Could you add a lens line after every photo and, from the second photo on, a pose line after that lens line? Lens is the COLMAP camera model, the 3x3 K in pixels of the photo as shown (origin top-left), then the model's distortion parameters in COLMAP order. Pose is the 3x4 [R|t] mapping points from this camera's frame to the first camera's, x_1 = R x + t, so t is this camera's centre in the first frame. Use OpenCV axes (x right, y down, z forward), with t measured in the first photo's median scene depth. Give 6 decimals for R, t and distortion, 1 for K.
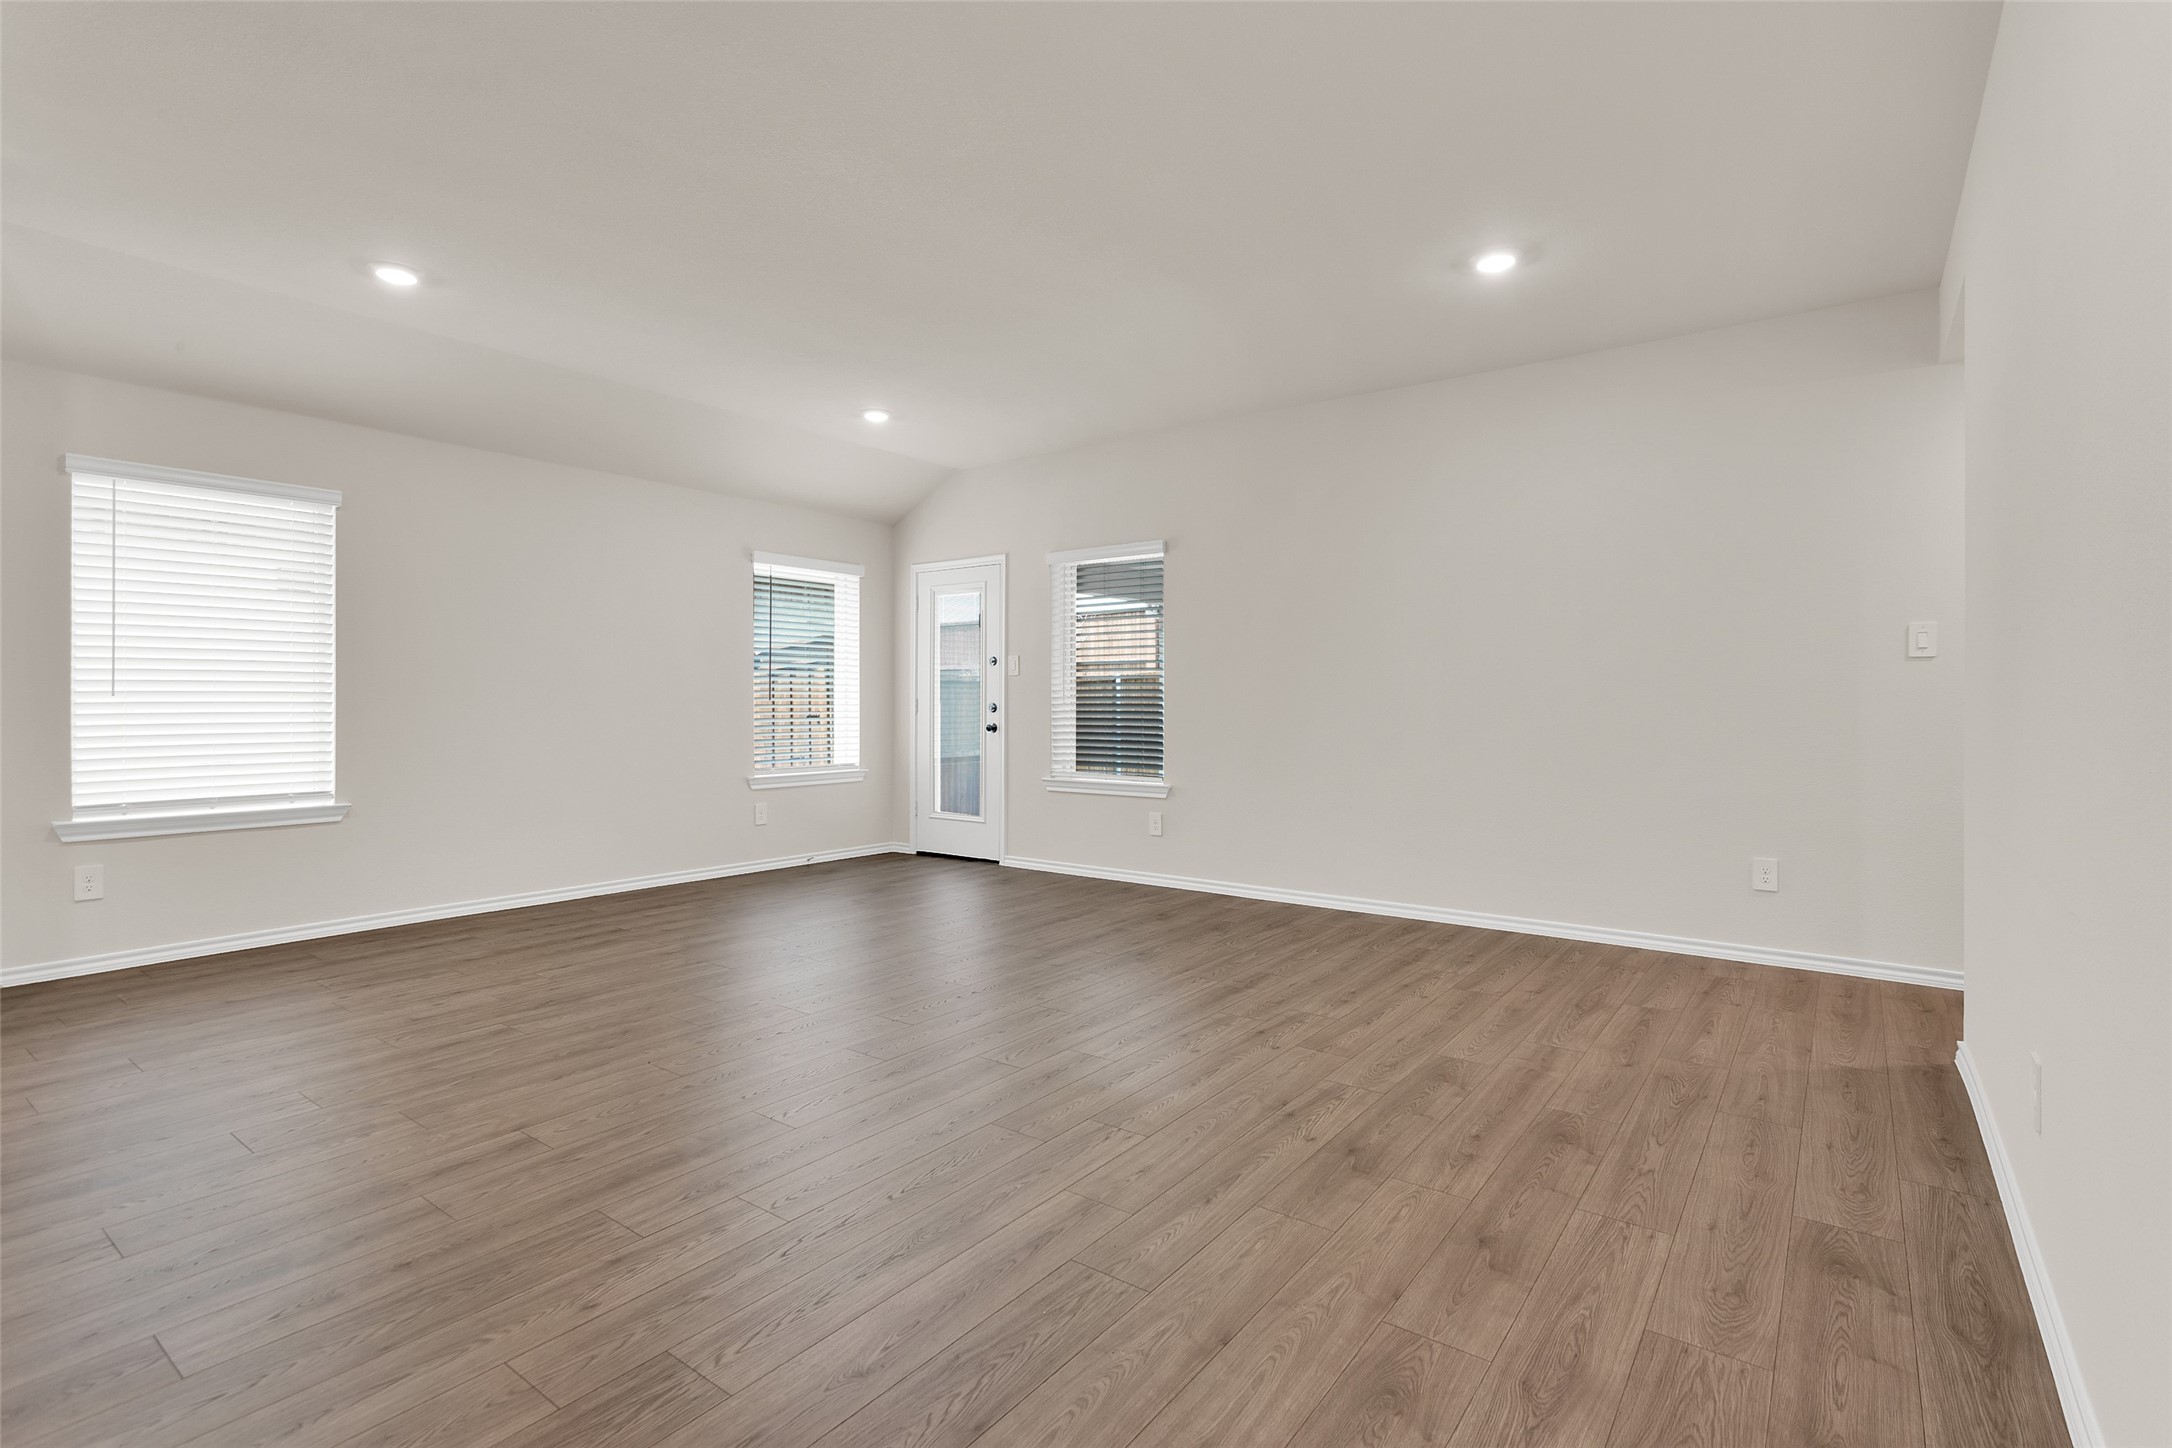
lens RADIAL K [[1020.6, 0, 1090.1], [0, 1020.6, 711.4], [0, 0, 1]] dist [0.002063, 0.000081]
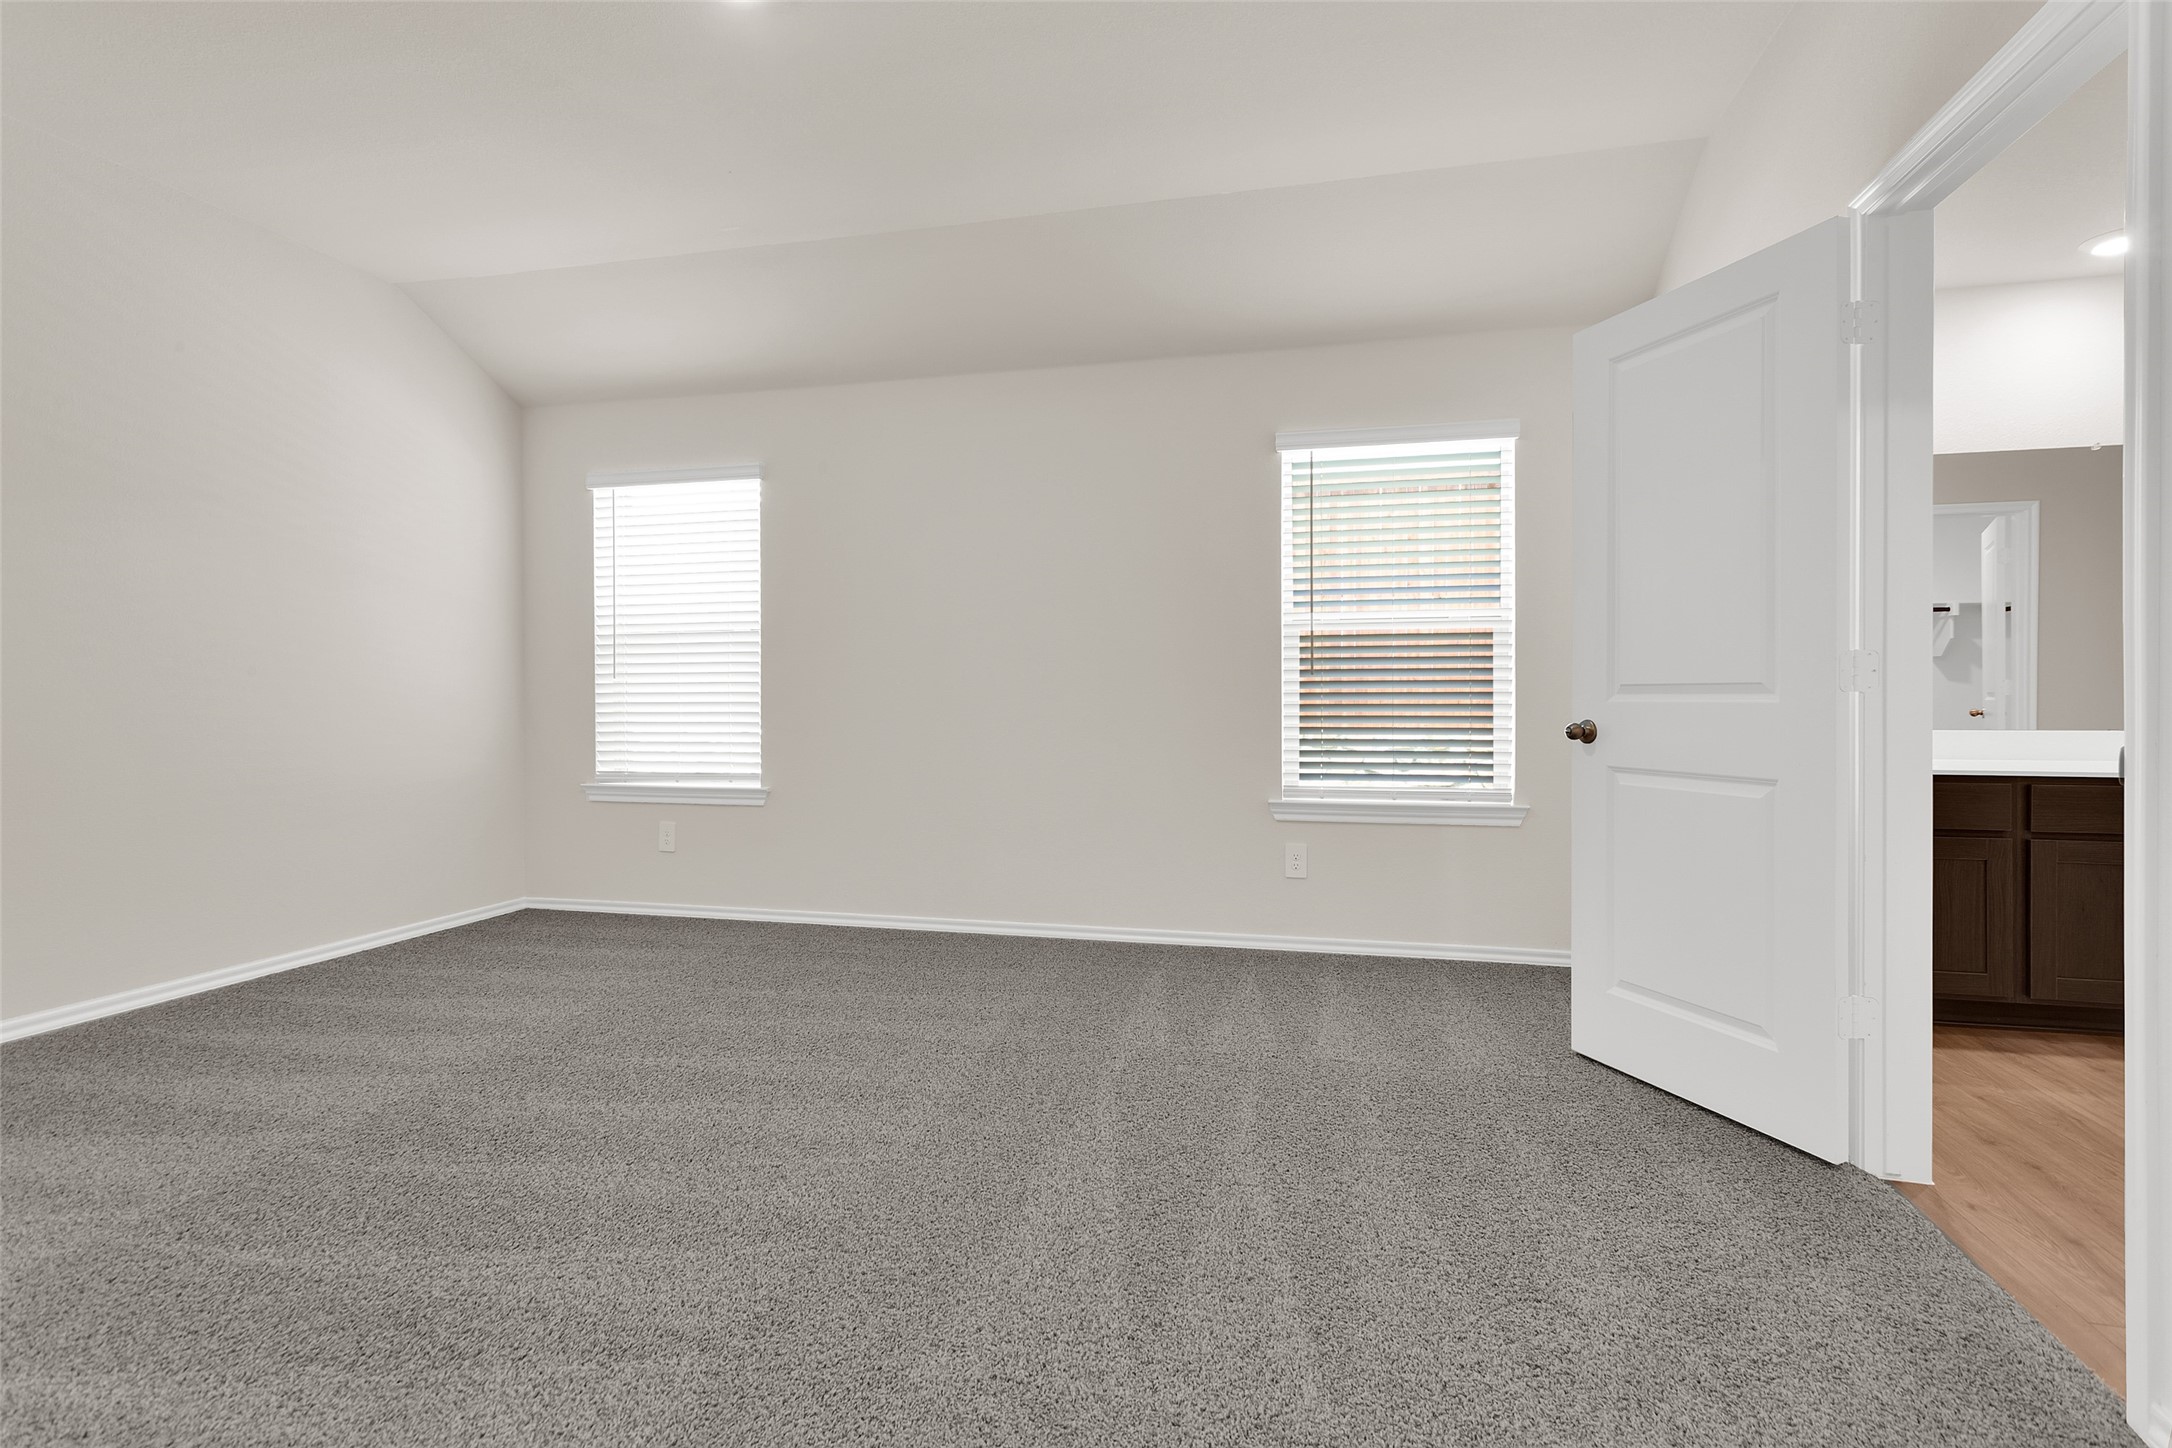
lens RADIAL K [[1020.6, 0, 1067.4], [0, 1020.6, 715.3], [0, 0, 1]] dist [0.002063, 0.000081]
pose [[0.401114, 0.003366, -0.916022, 0.311836], [-0.006932, 0.999976, 0.000639, 0.024140], [0.916002, 0.006094, 0.401127, 1.046450]]
